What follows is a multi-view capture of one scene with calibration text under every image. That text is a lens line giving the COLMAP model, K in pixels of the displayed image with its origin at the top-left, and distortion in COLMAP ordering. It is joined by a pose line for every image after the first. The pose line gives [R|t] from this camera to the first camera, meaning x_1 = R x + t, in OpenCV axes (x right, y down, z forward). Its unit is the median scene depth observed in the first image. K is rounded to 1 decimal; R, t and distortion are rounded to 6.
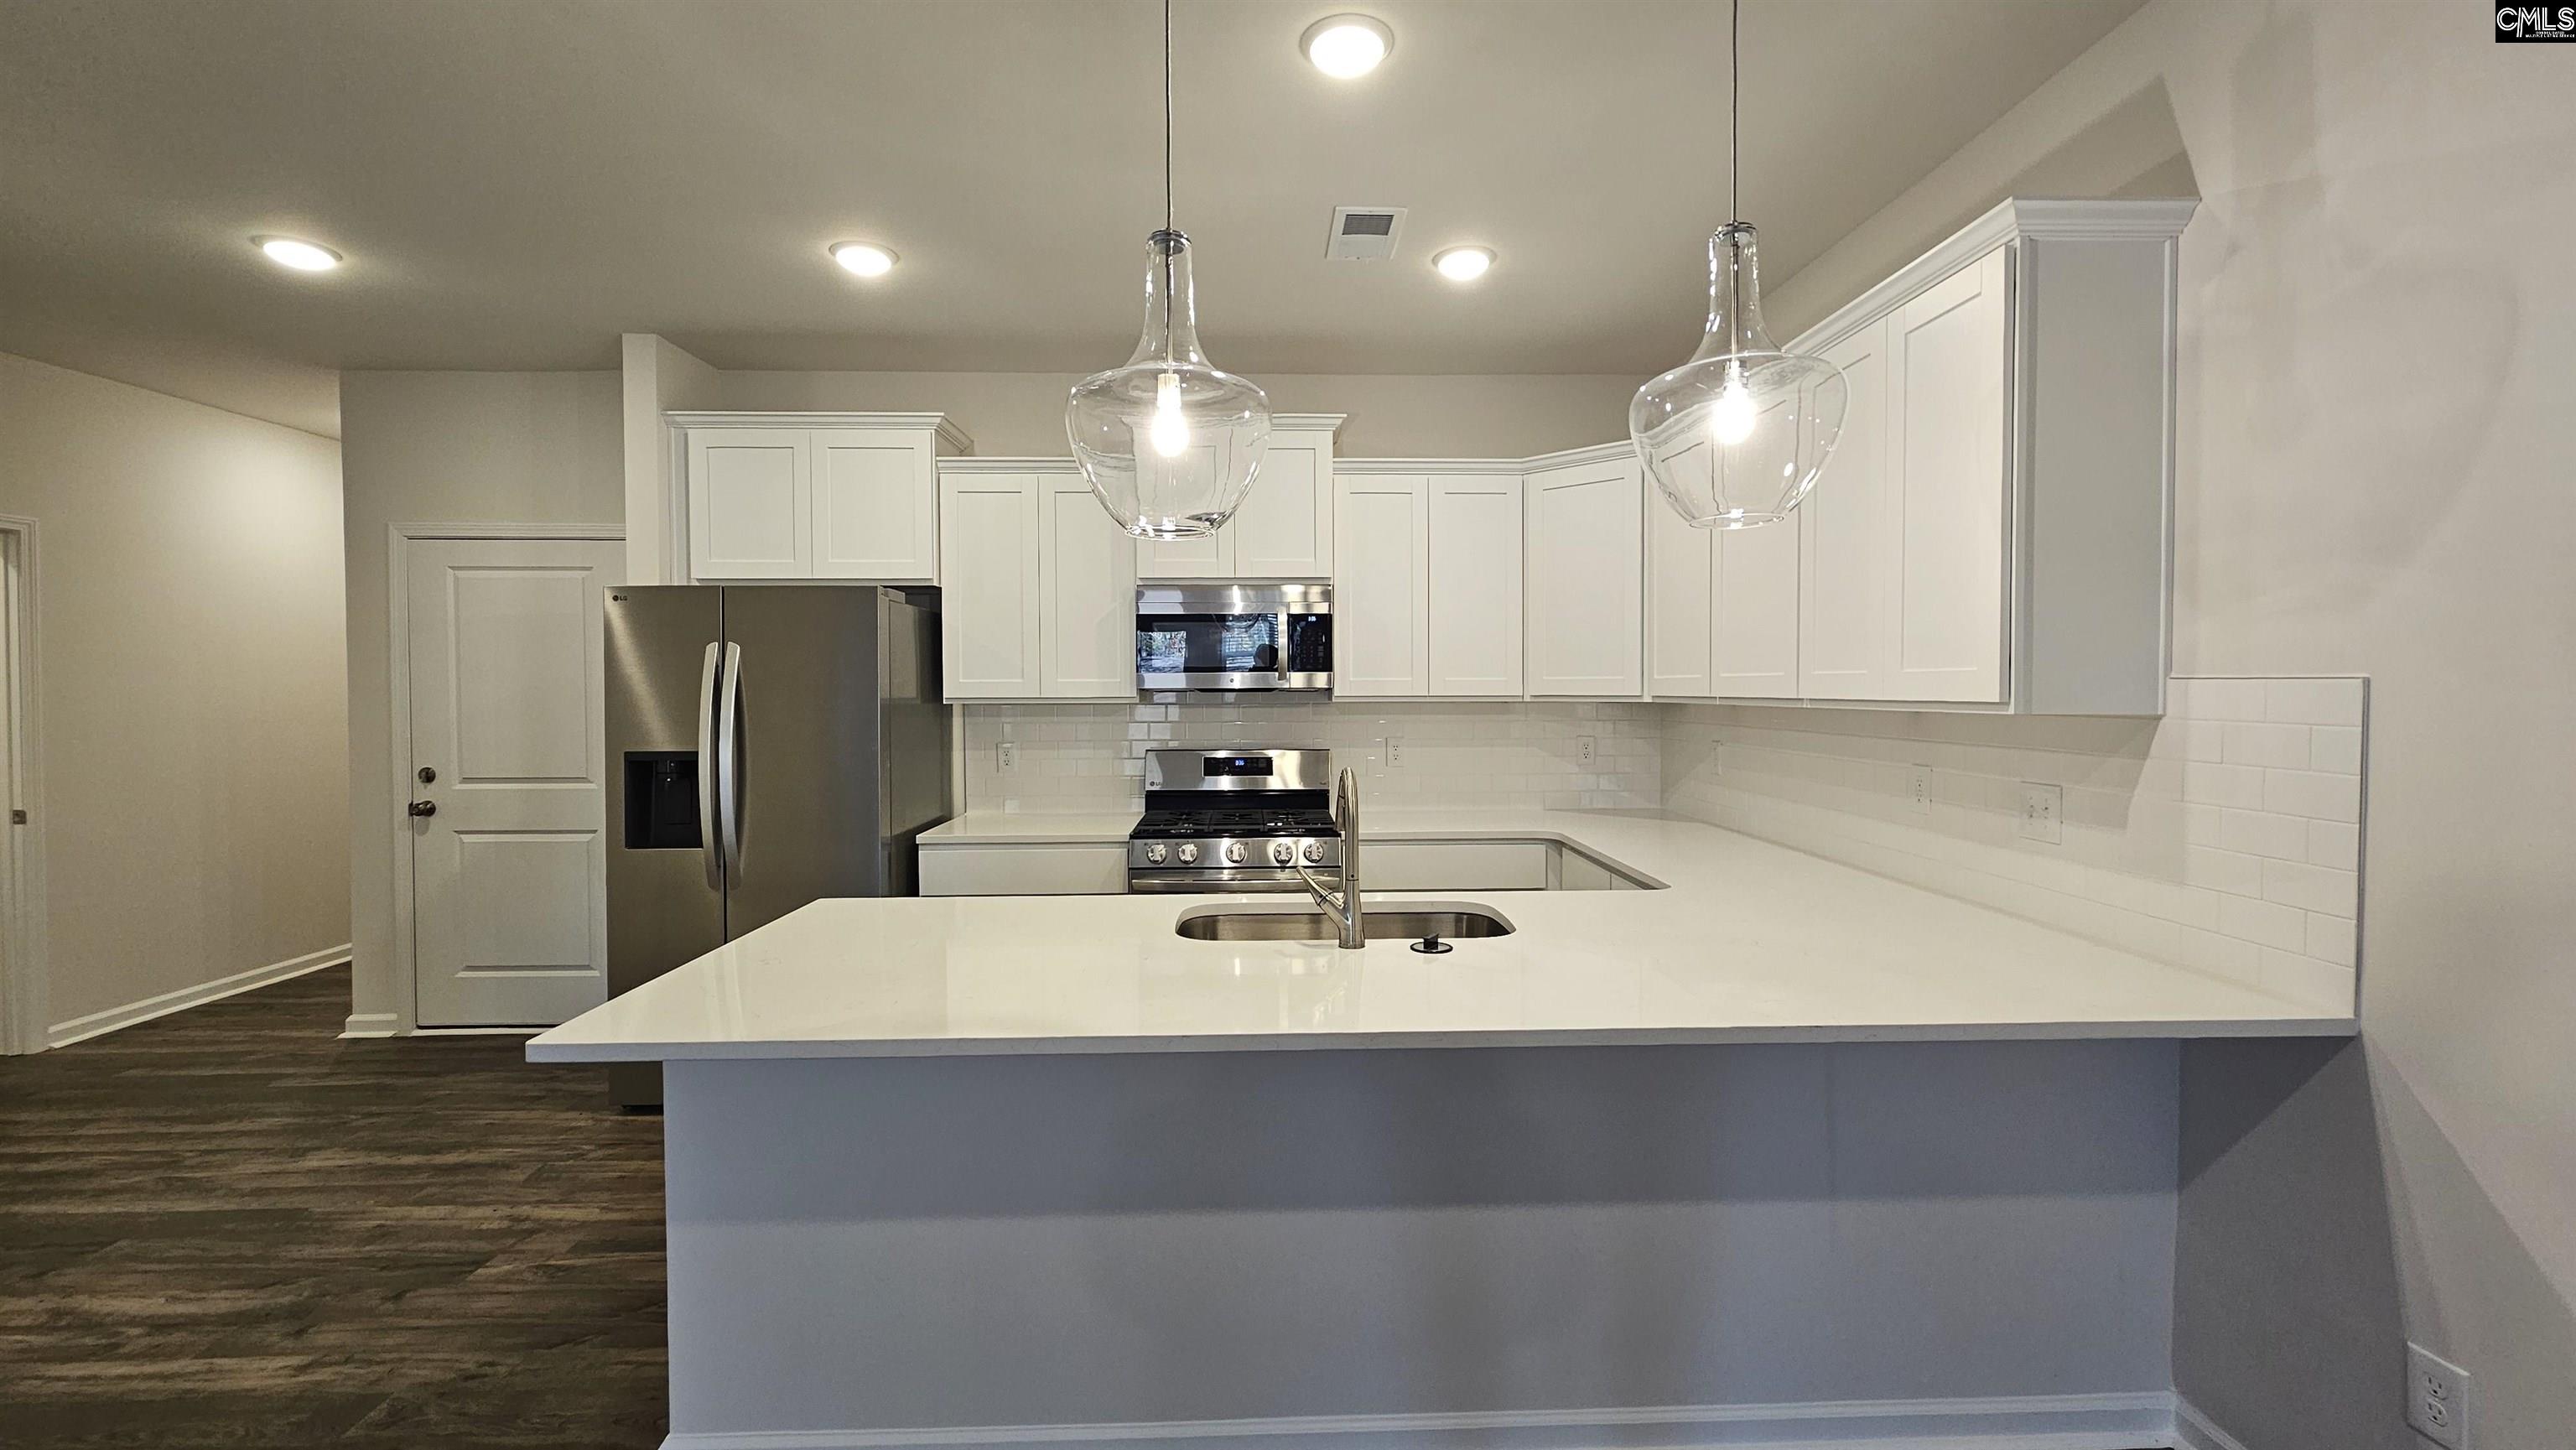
lens RADIAL K [[1048.8, 0, 1292.0], [0, 1048.8, 707.5], [0, 0, 1]] dist [-0.002525, 0.001378]
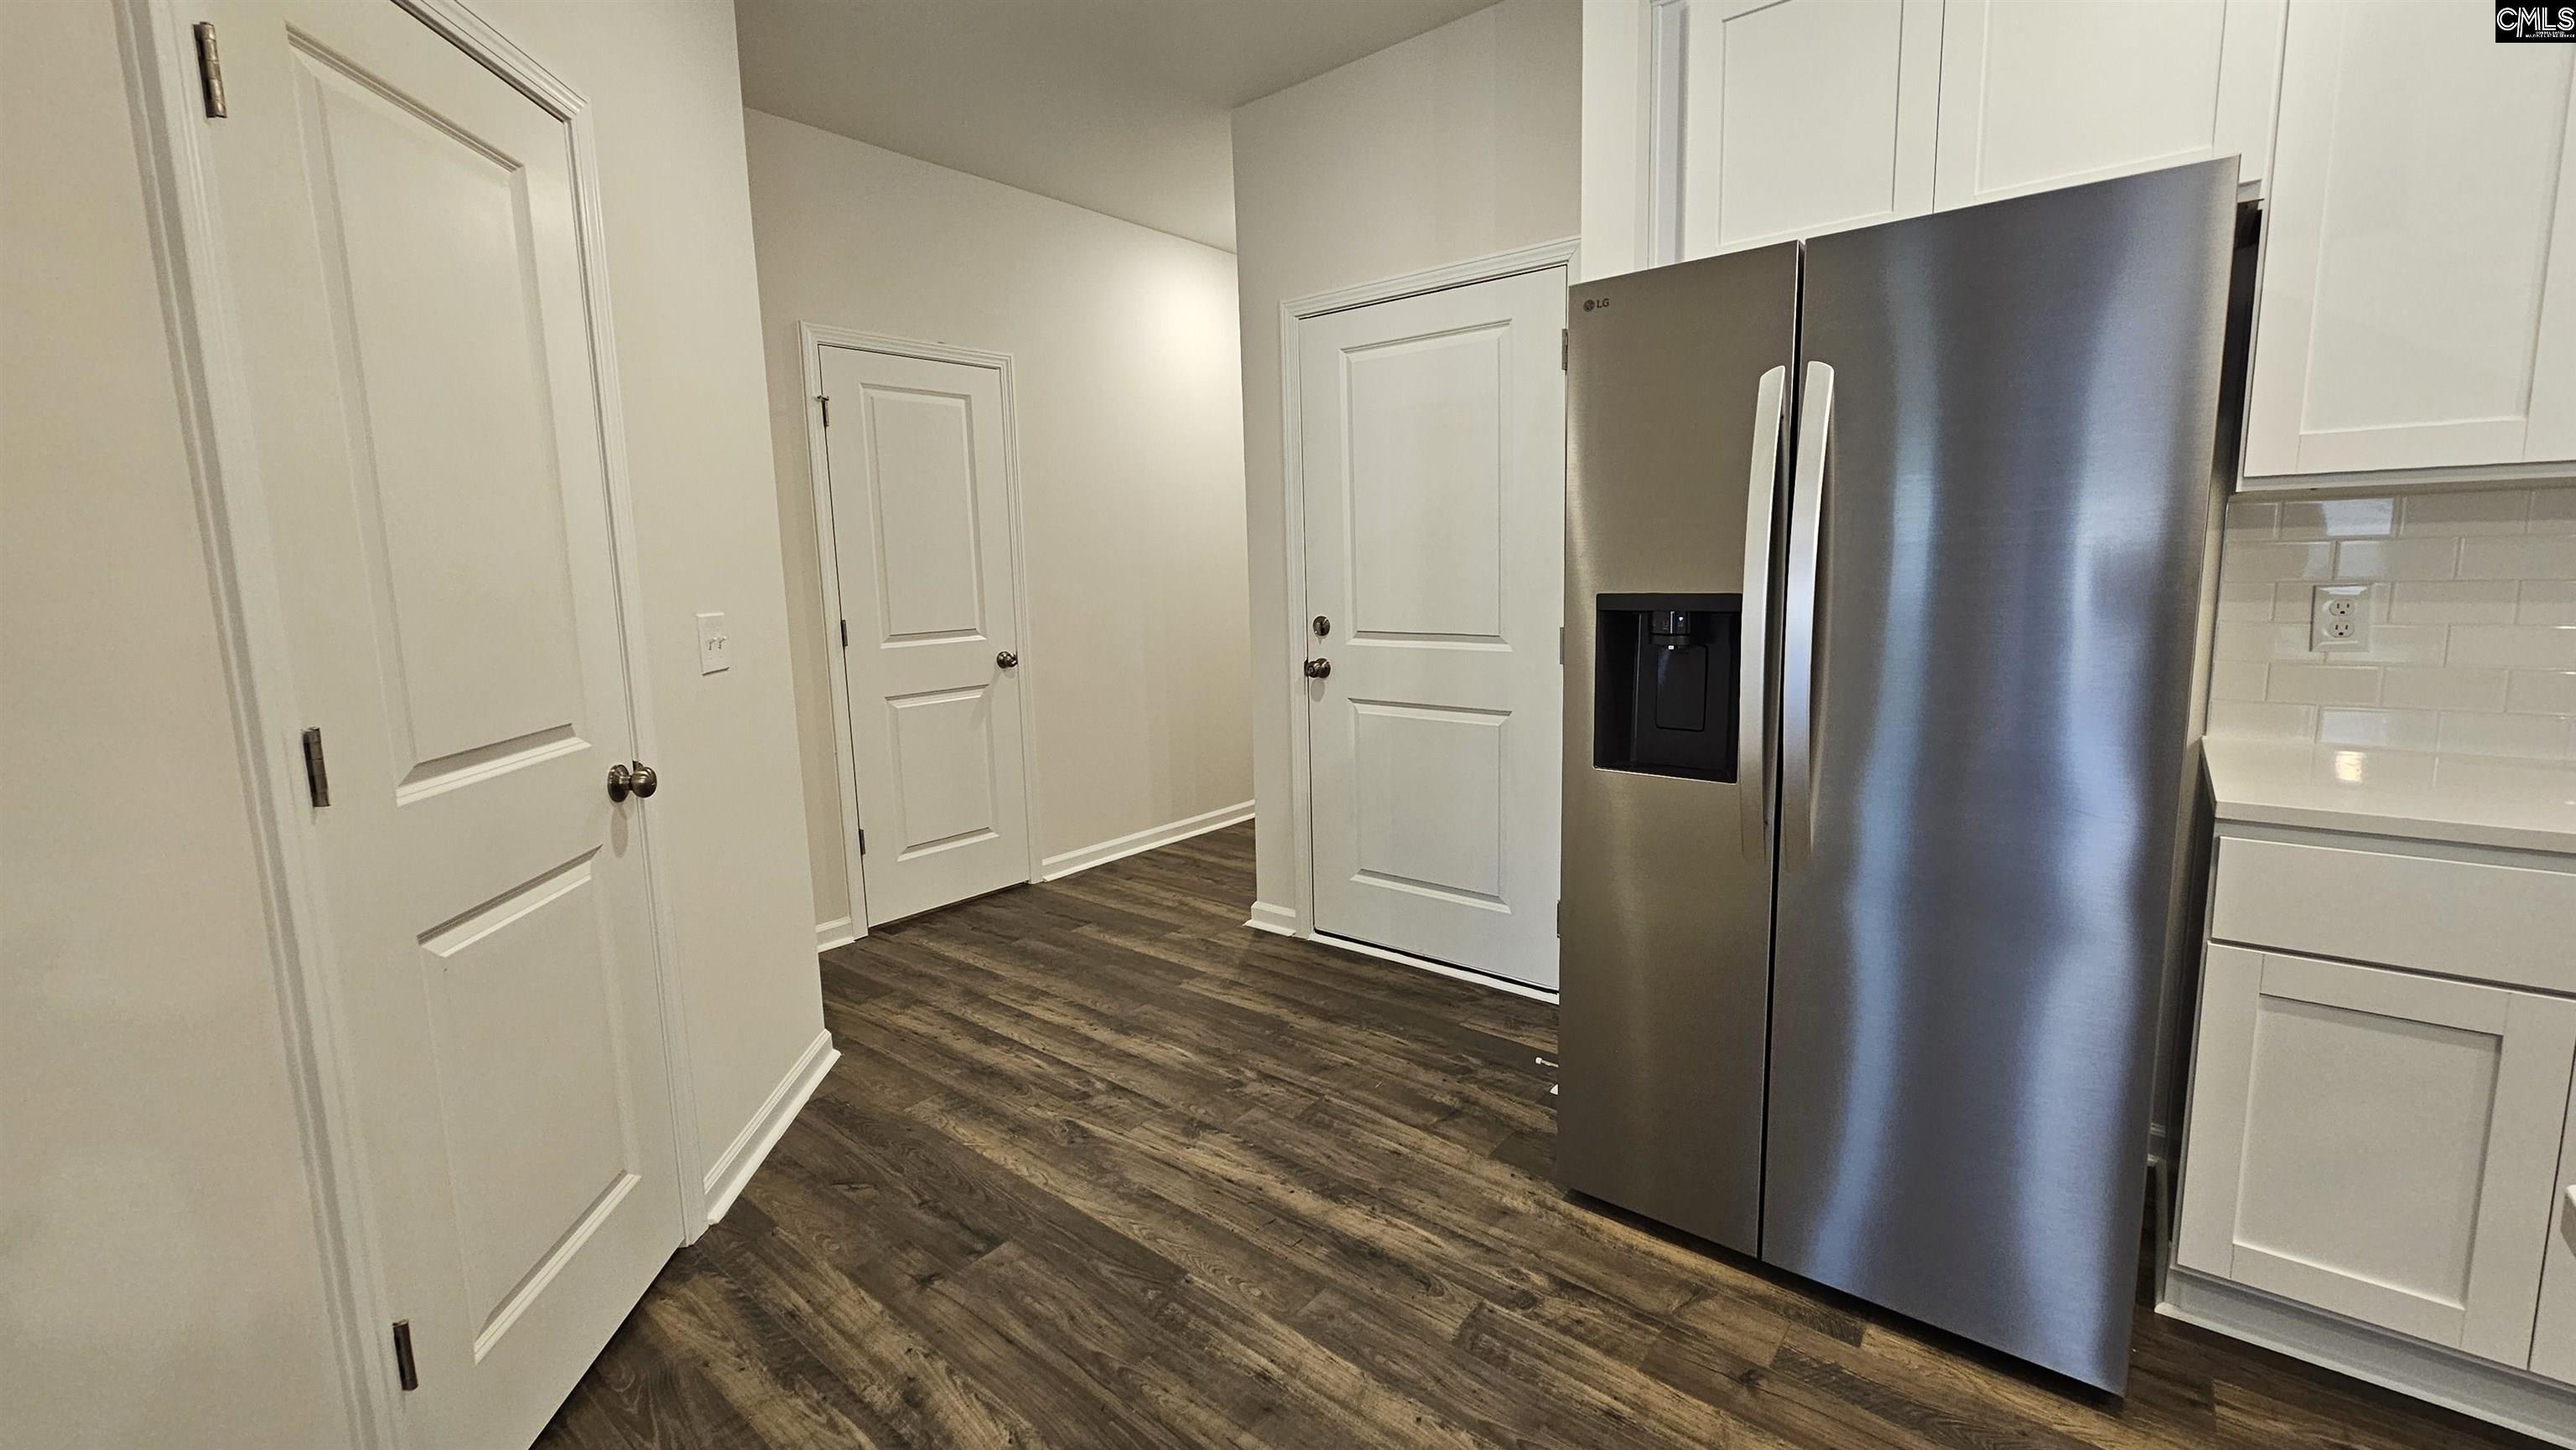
lens RADIAL K [[1048.8, 0, 1298.9], [0, 1048.8, 700.7], [0, 0, 1]] dist [-0.002525, 0.001378]
pose [[0.755698, 0.071812, -0.650971, -0.390635], [0.011191, 0.992409, 0.122470, 0.028375], [0.654824, -0.099836, 0.749158, 0.477824]]
